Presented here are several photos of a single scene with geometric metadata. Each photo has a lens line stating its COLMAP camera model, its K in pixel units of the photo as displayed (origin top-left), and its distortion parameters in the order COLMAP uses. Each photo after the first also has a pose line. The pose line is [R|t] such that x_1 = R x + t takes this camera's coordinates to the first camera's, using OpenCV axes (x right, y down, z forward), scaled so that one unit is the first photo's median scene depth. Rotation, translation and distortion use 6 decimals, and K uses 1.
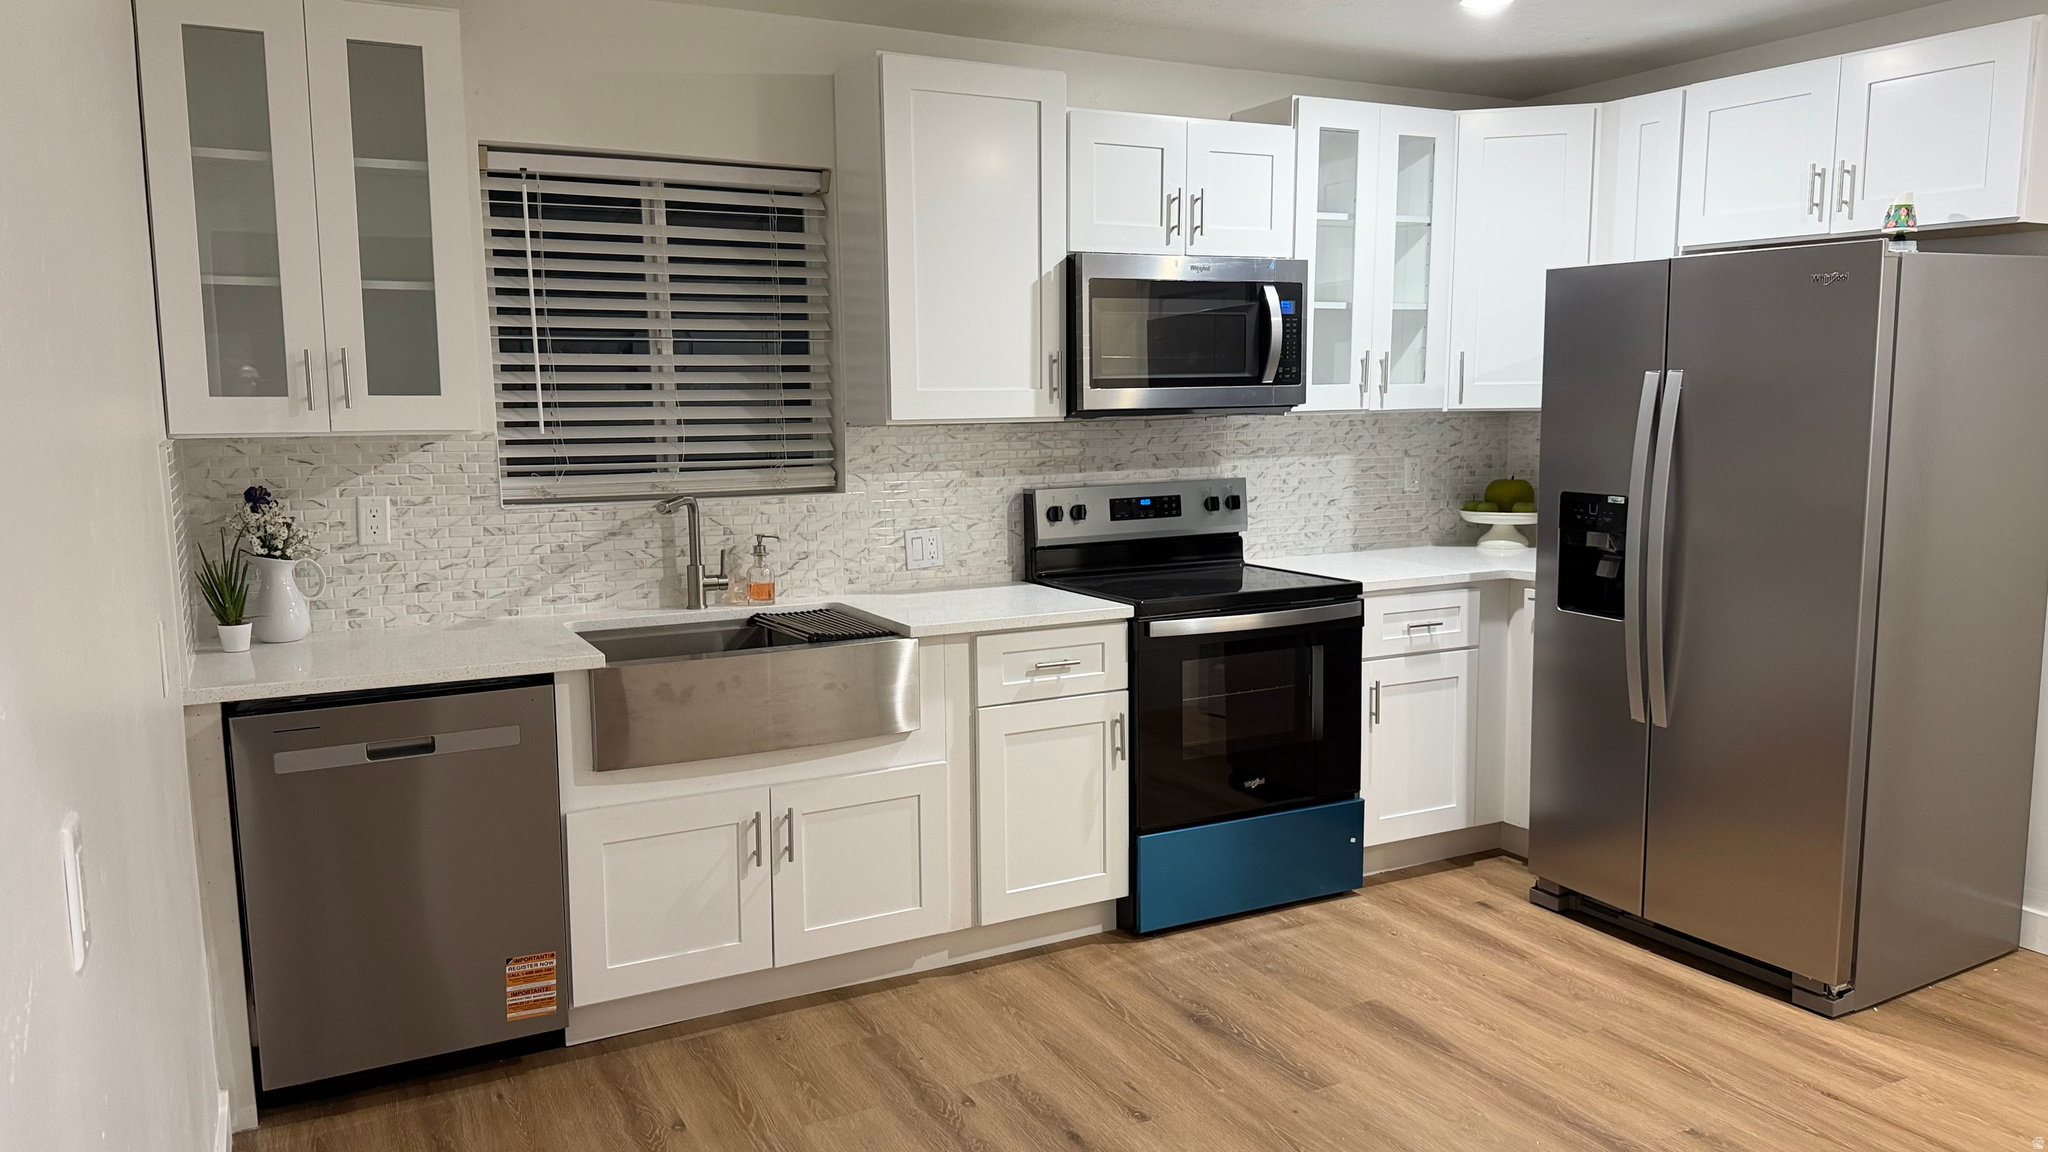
lens RADIAL K [[1440.8, 0, 1038.4], [0, 1440.8, 571.4], [0, 0, 1]] dist [0.120401, -0.165730]
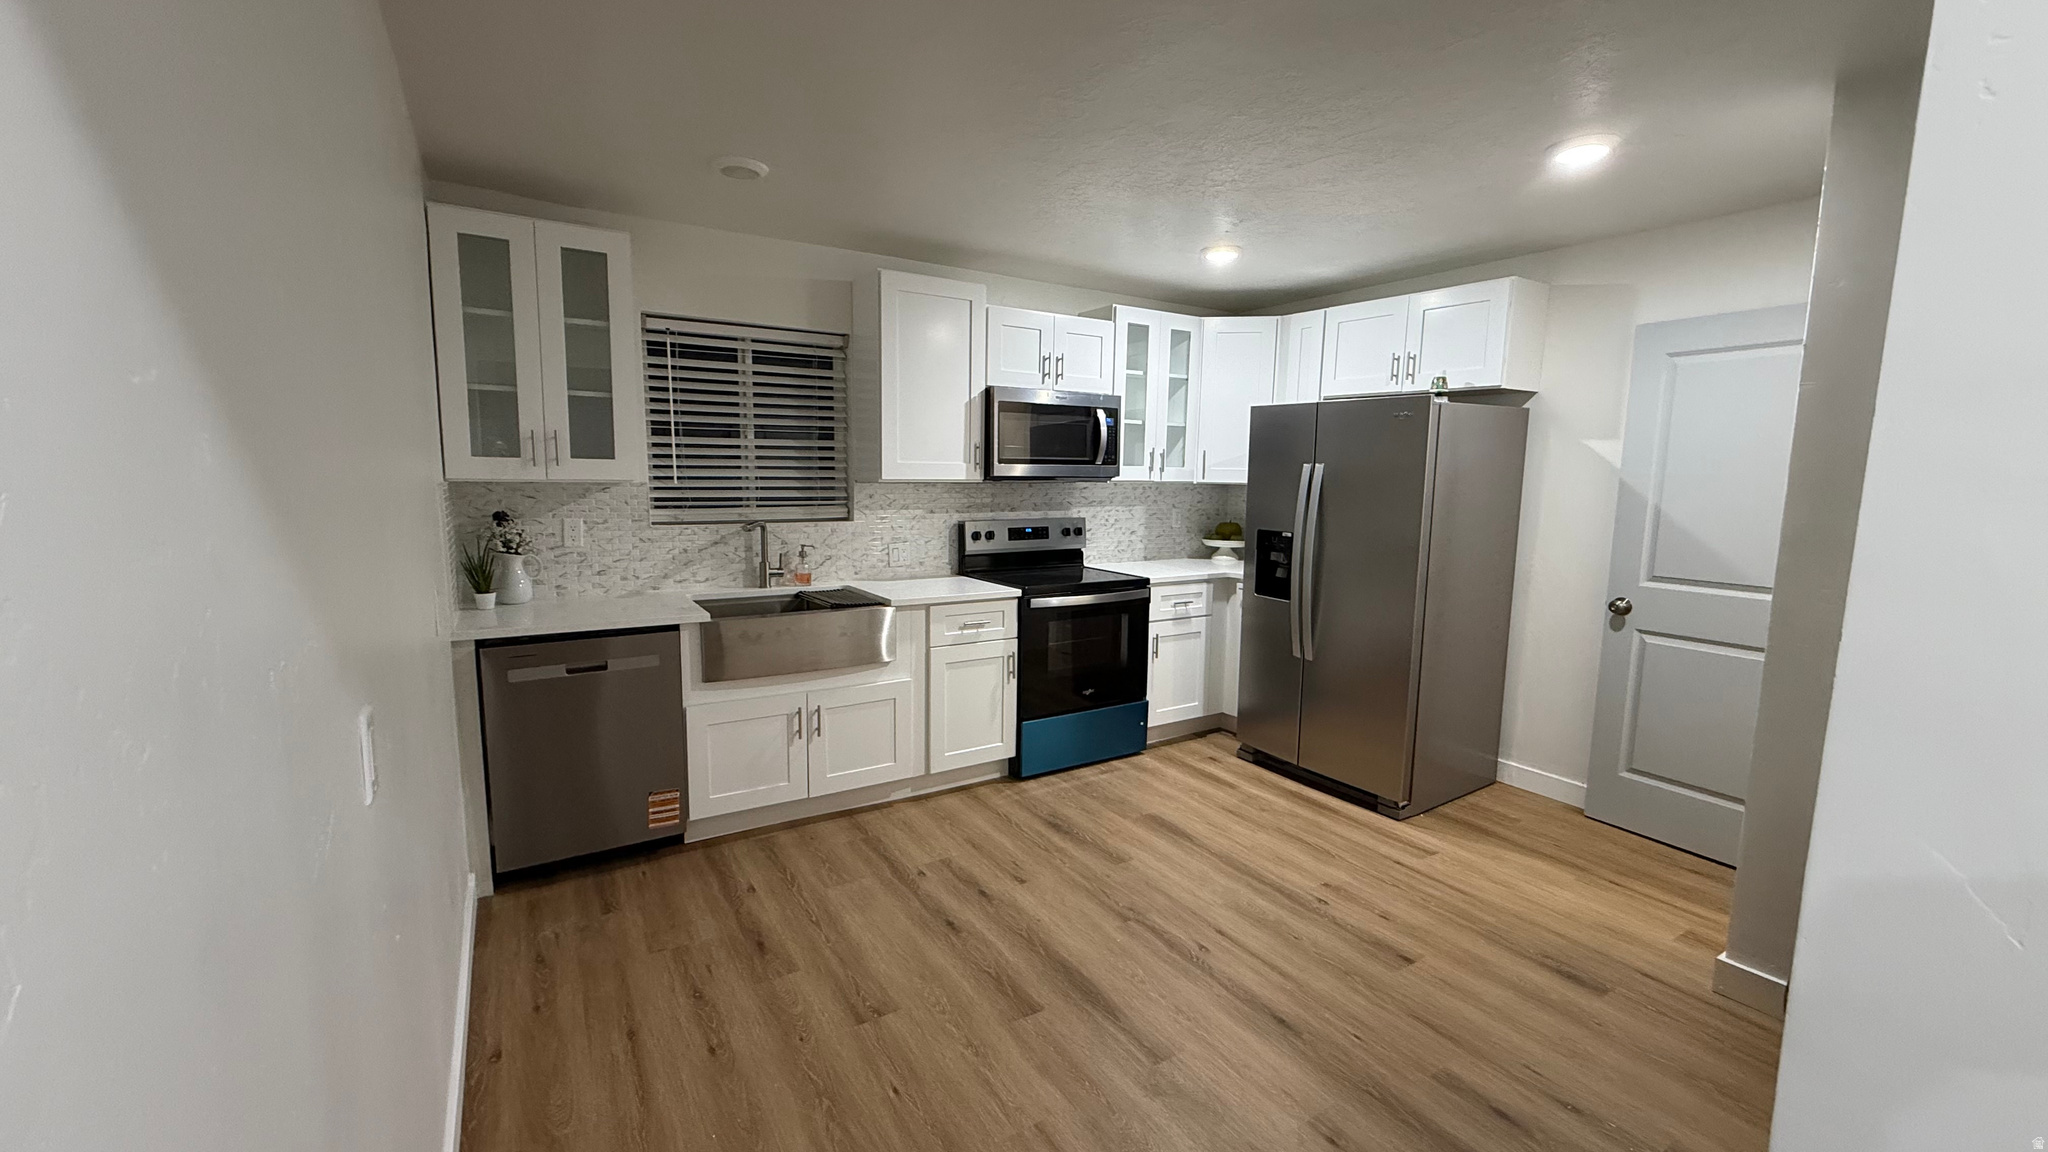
lens RADIAL K [[815.5, 0, 1019.9], [0, 815.5, 575.7], [0, 0, 1]] dist [0.000259, -0.000067]
pose [[0.997655, 0.014790, 0.066831, -0.001413], [-0.015242, 0.999864, 0.006252, 0.000849], [-0.066729, -0.007256, 0.997745, 0.022600]]
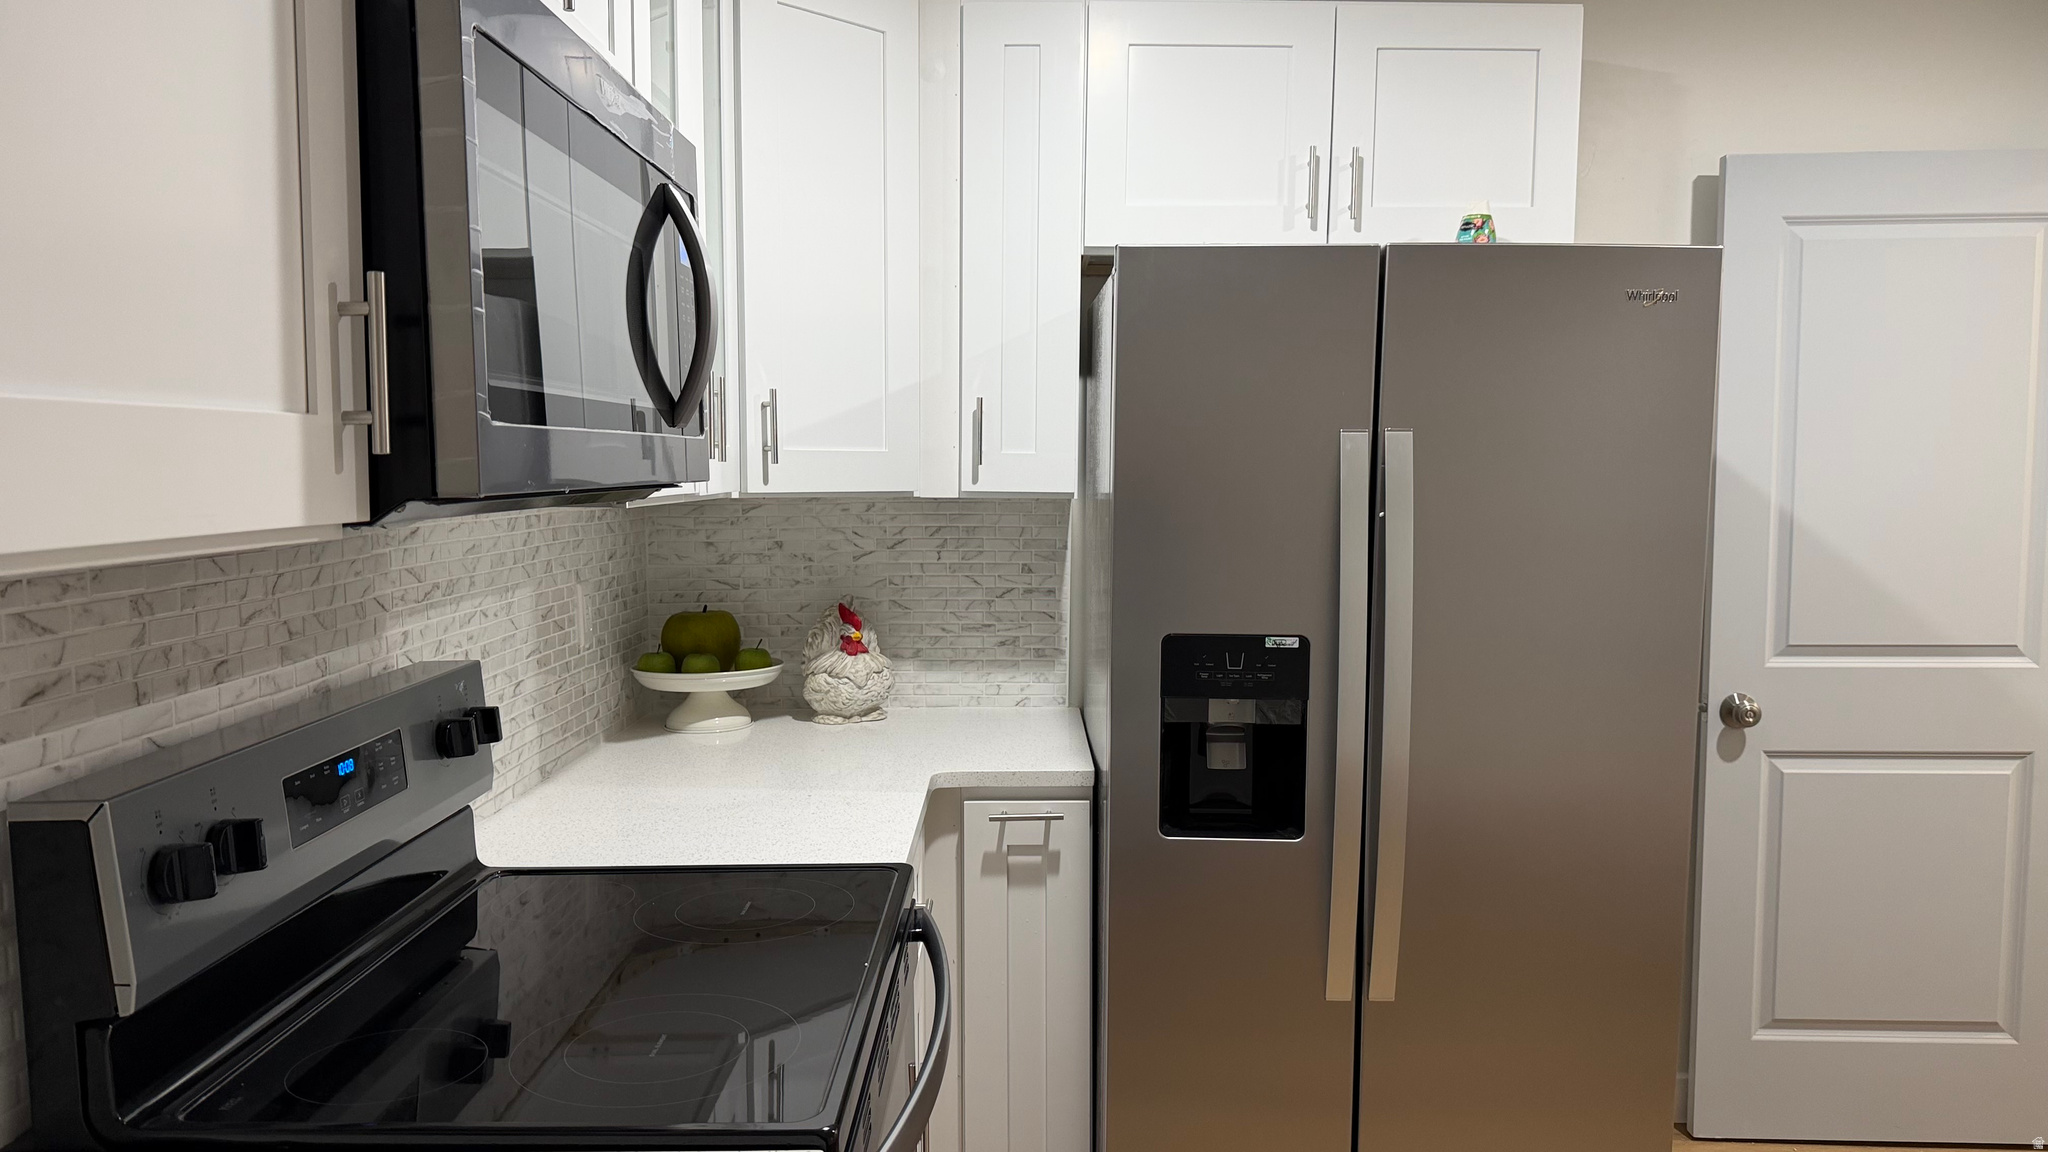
lens RADIAL K [[1428.7, 0, 1036.6], [0, 1428.7, 590.4], [0, 0, 1]] dist [0.113107, -0.192159]
pose [[0.473808, -0.066328, 0.878127, -0.233348], [0.104803, 0.994320, 0.018556, -0.128943], [-0.874370, 0.083238, 0.478068, 1.139419]]
